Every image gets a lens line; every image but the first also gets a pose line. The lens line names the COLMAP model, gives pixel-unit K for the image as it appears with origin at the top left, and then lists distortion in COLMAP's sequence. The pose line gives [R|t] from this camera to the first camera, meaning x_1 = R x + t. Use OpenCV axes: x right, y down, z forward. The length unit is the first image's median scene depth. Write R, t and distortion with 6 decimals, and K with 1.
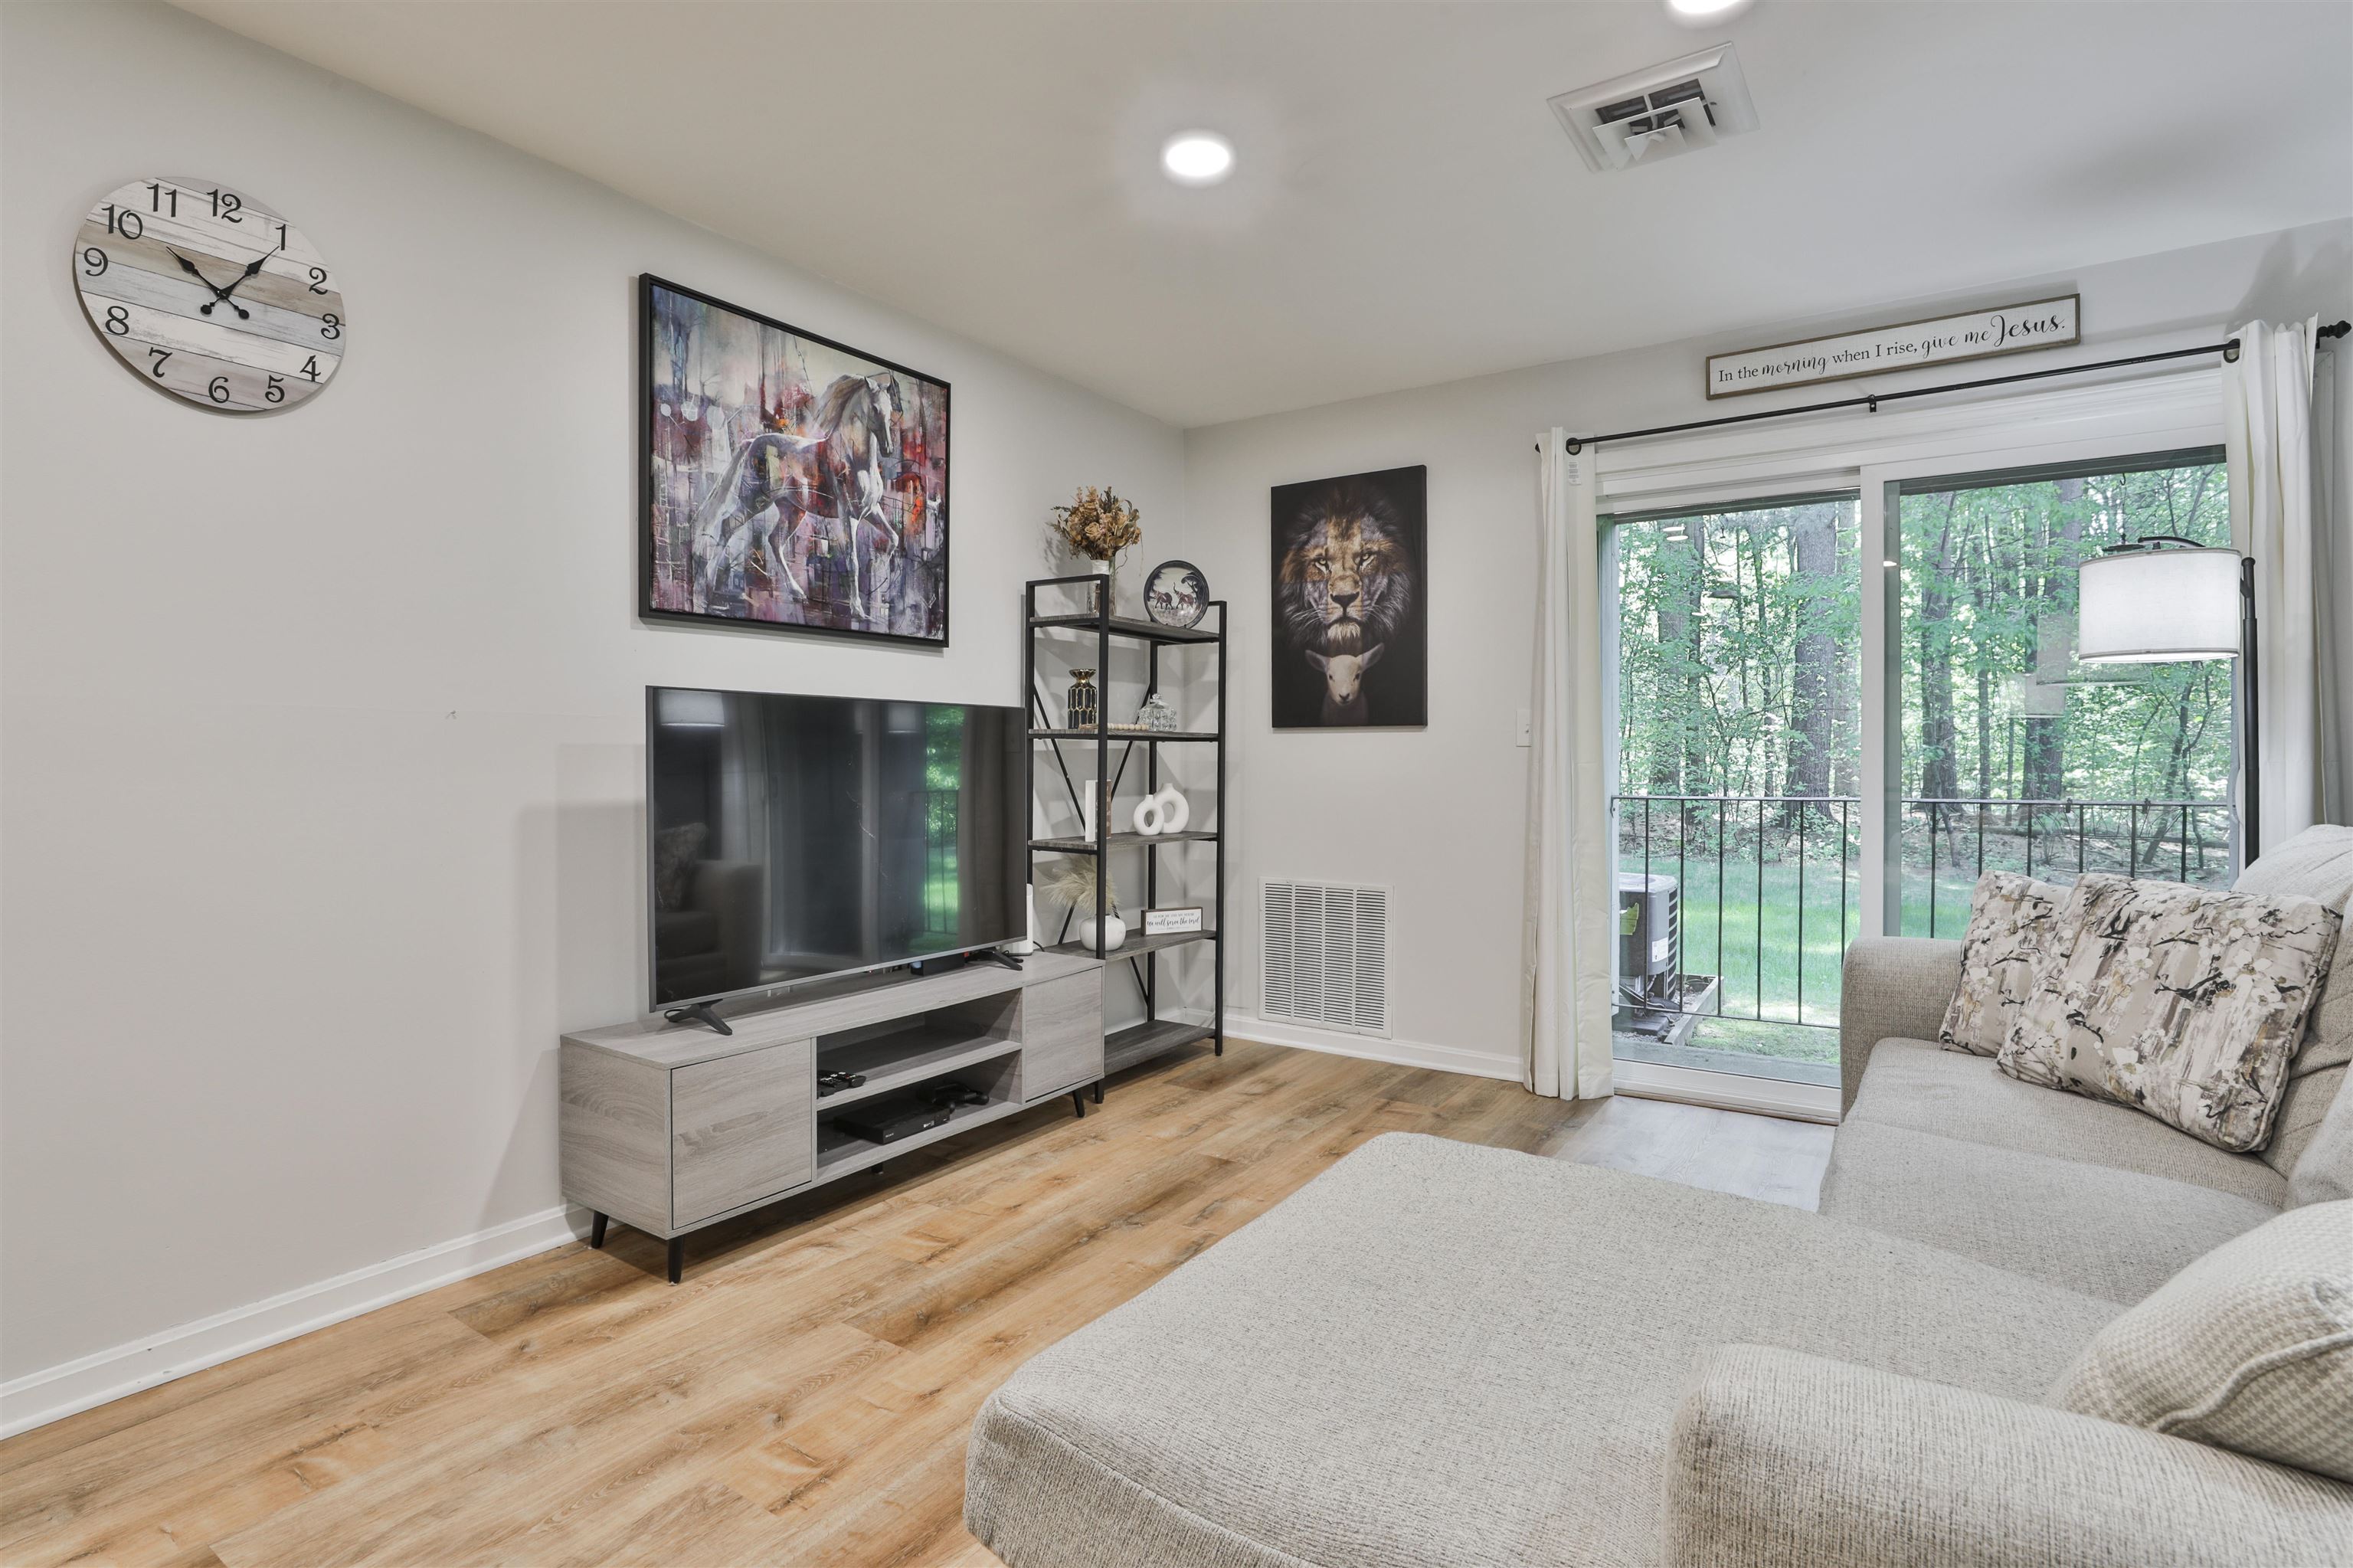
lens RADIAL K [[1150.0, 0, 1167.3], [0, 1150.0, 773.4], [0, 0, 1]] dist [-0.046858, 0.013184]
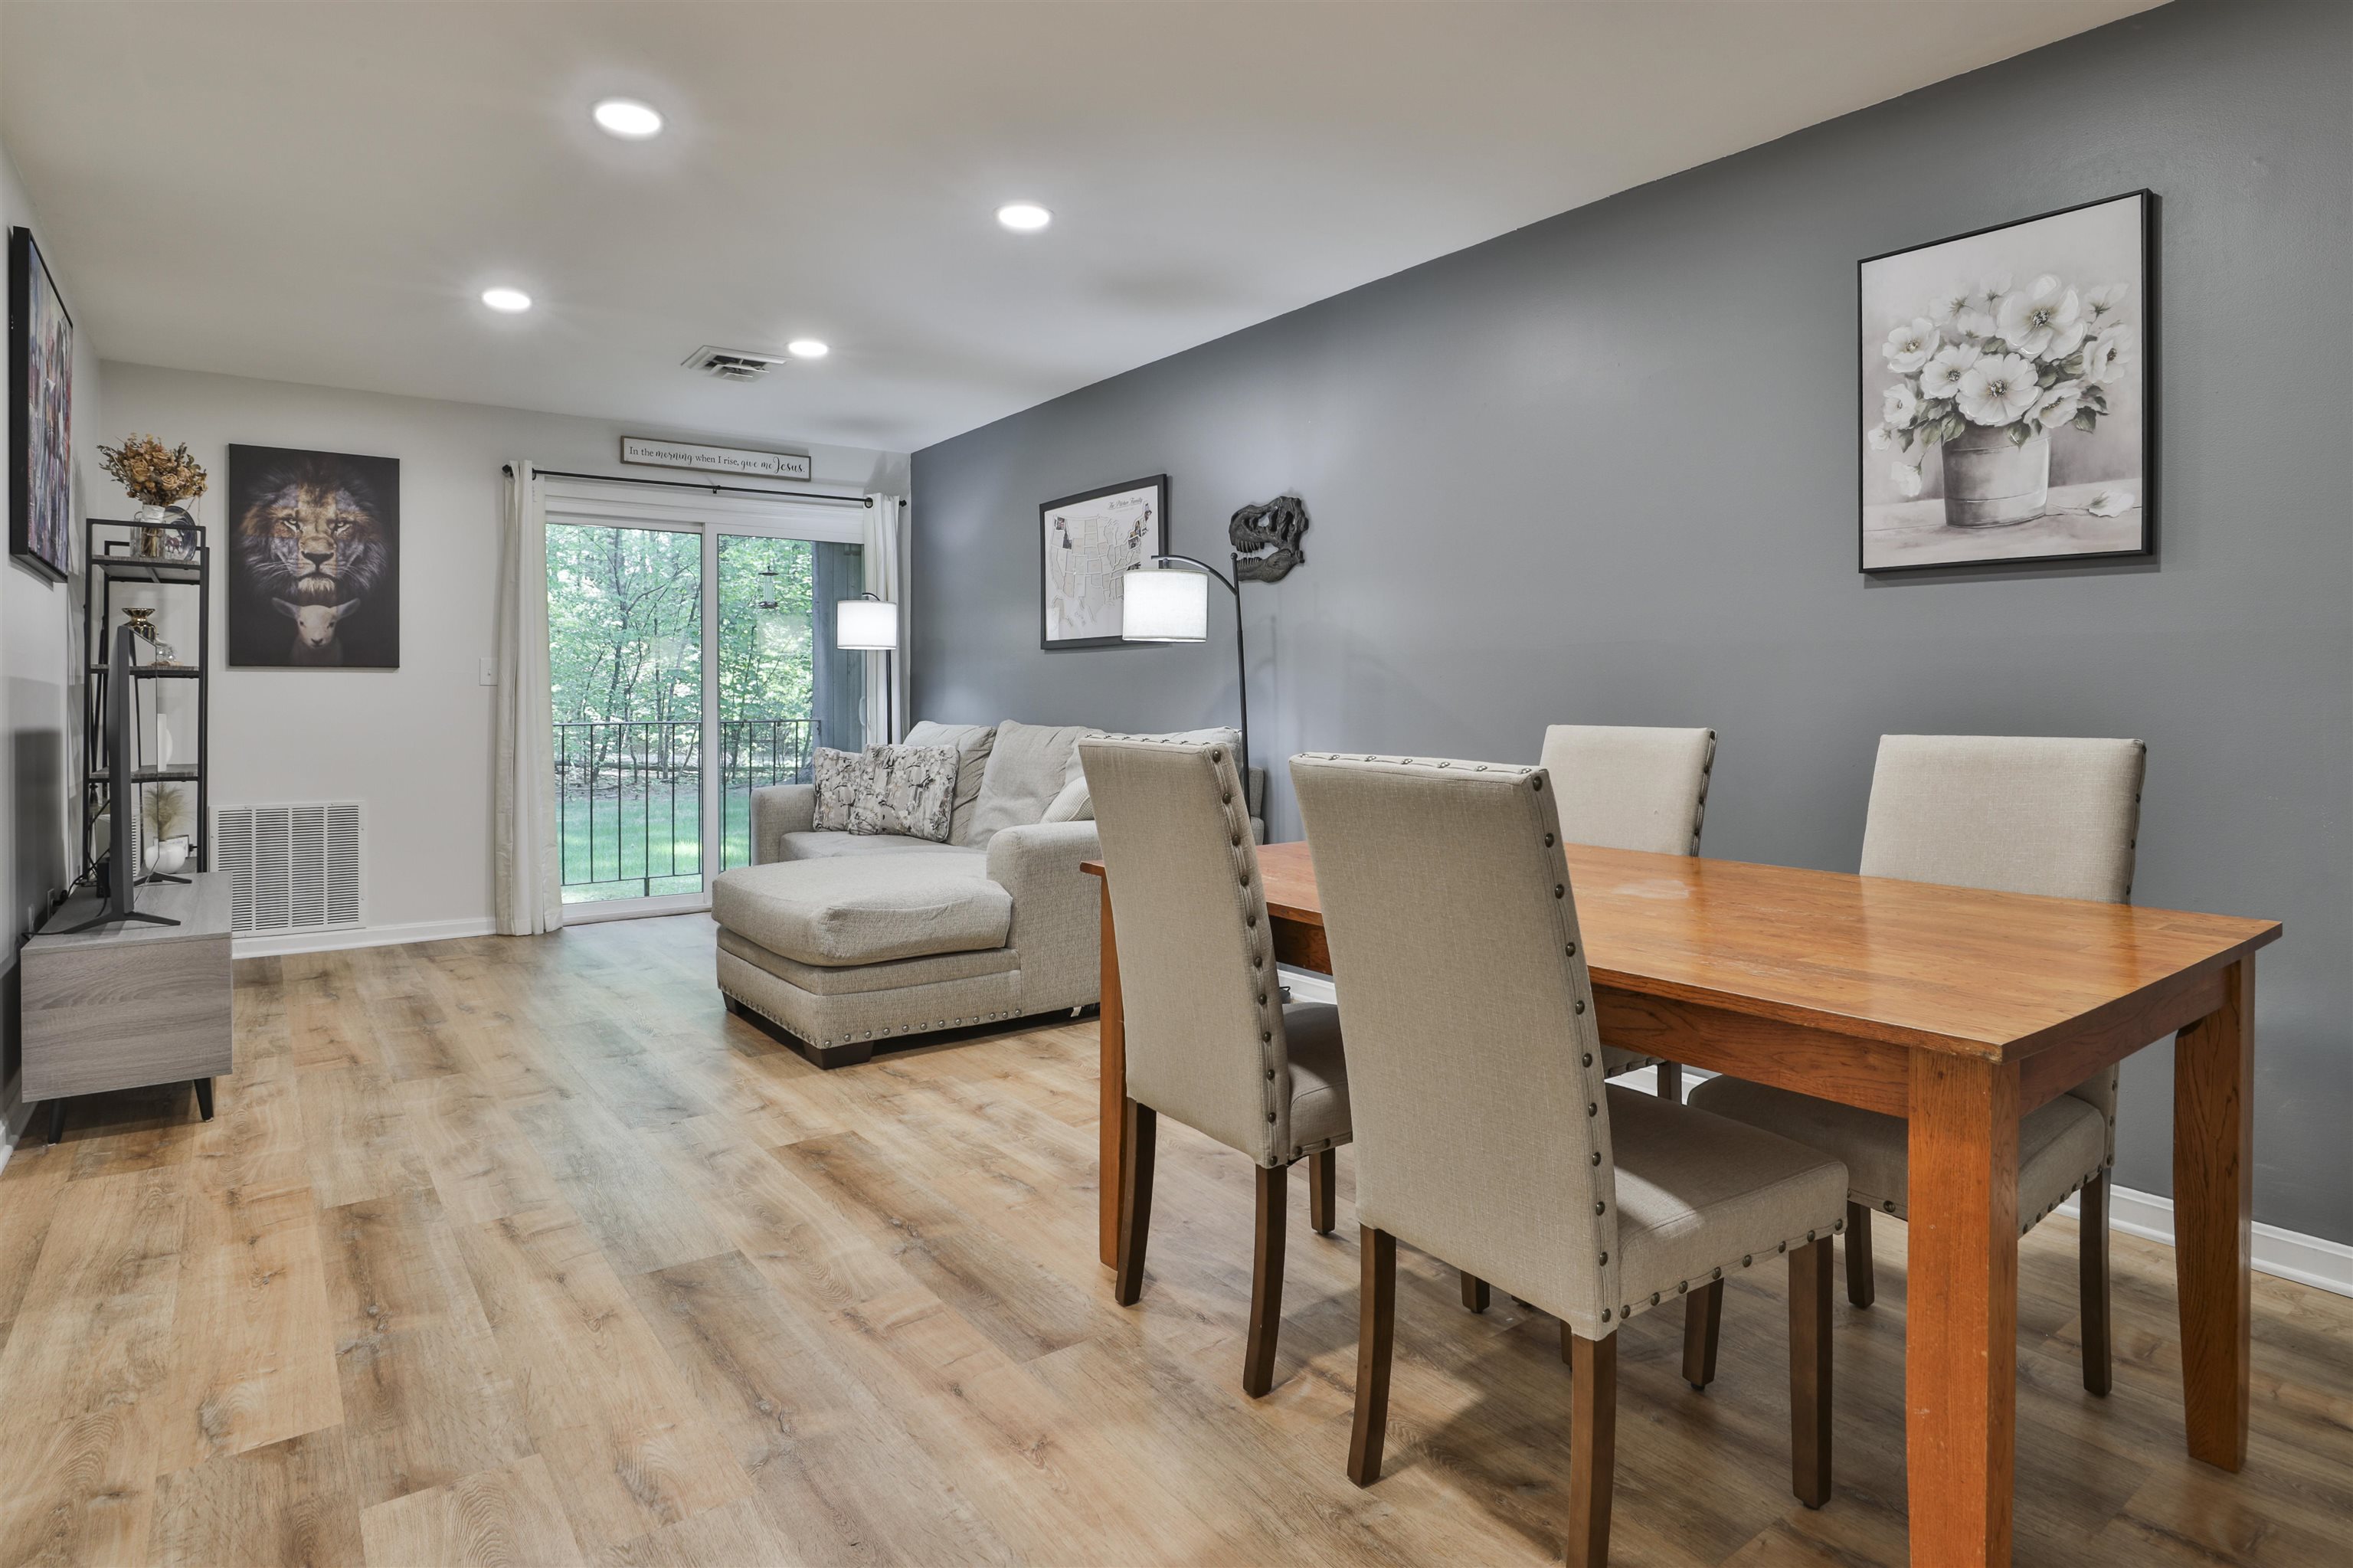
lens RADIAL K [[1299.3, 0, 1172.0], [0, 1299.3, 701.9], [0, 0, 1]] dist [-0.039355, 0.014478]
pose [[0.340601, -0.003183, 0.940202, -1.007987], [0.014372, 0.999895, -0.001822, 0.012463], [-0.940098, 0.014133, 0.340611, -0.331660]]
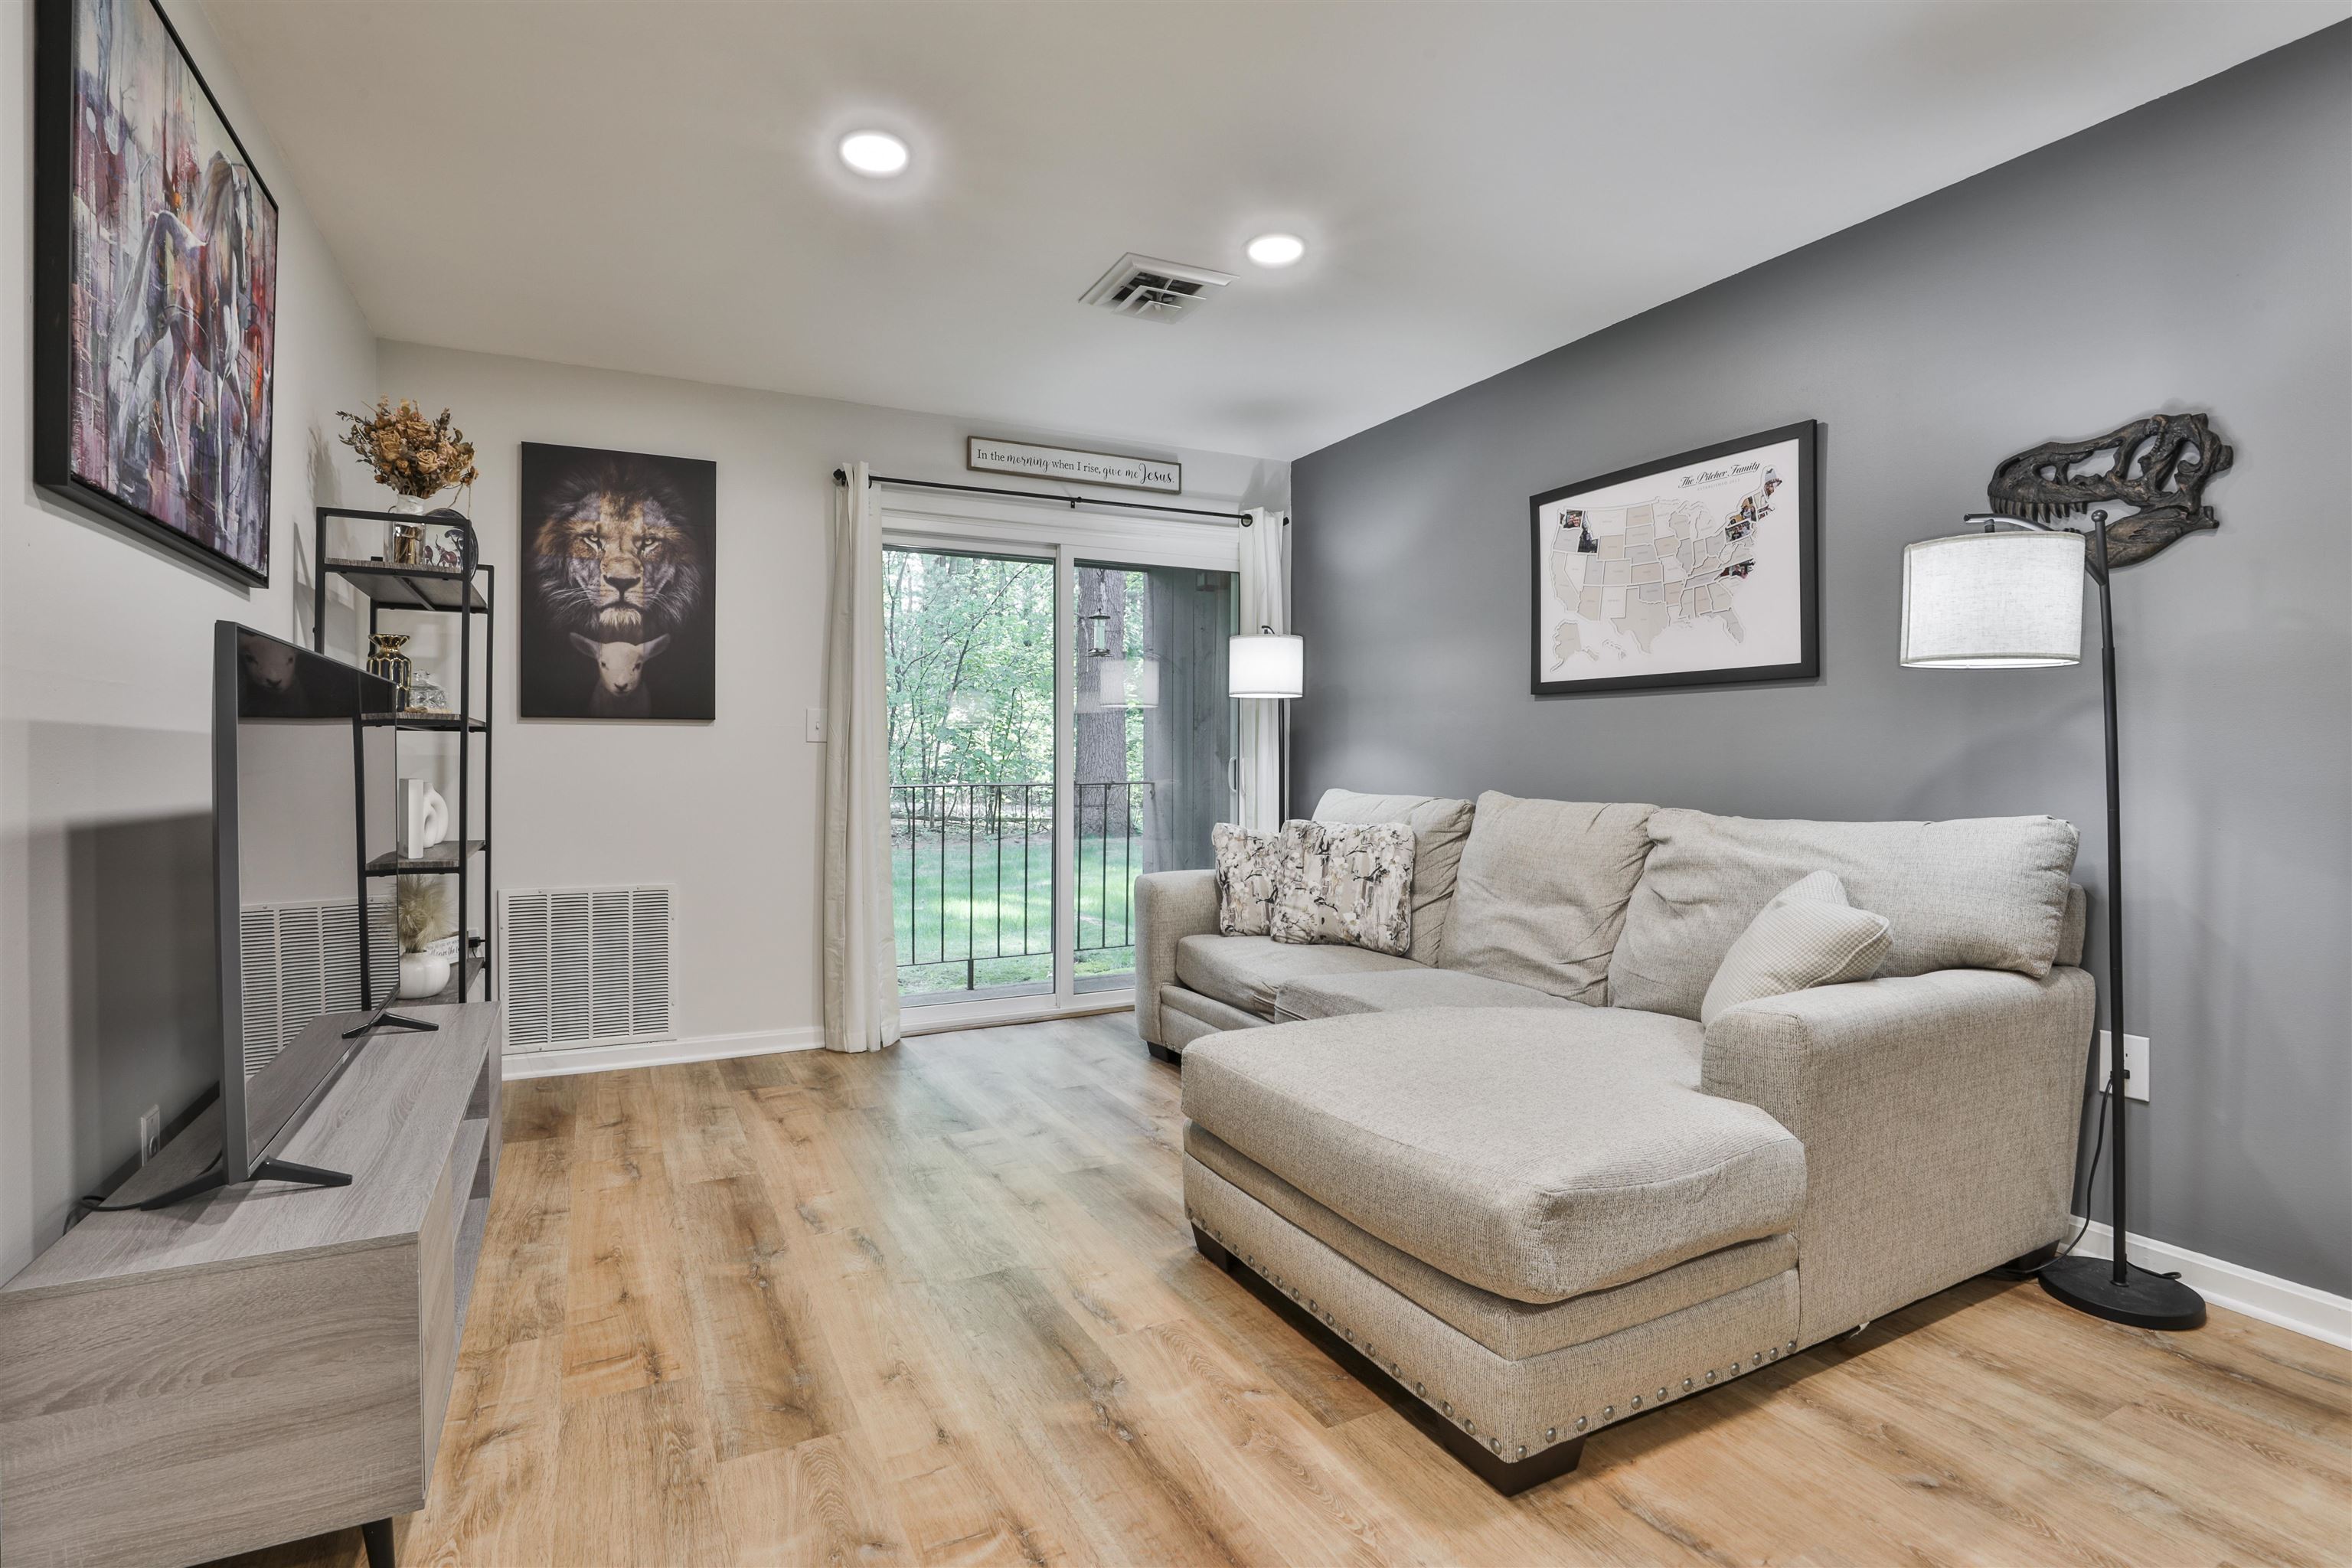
lens RADIAL K [[1104.8, 0, 1127.6], [0, 1104.8, 766.5], [0, 0, 1]] dist [-0.041589, 0.011072]
pose [[0.499974, -0.007108, 0.866011, -0.543491], [0.009012, 0.999955, 0.003005, -0.000552], [-0.865993, 0.006302, 0.500016, 0.254831]]
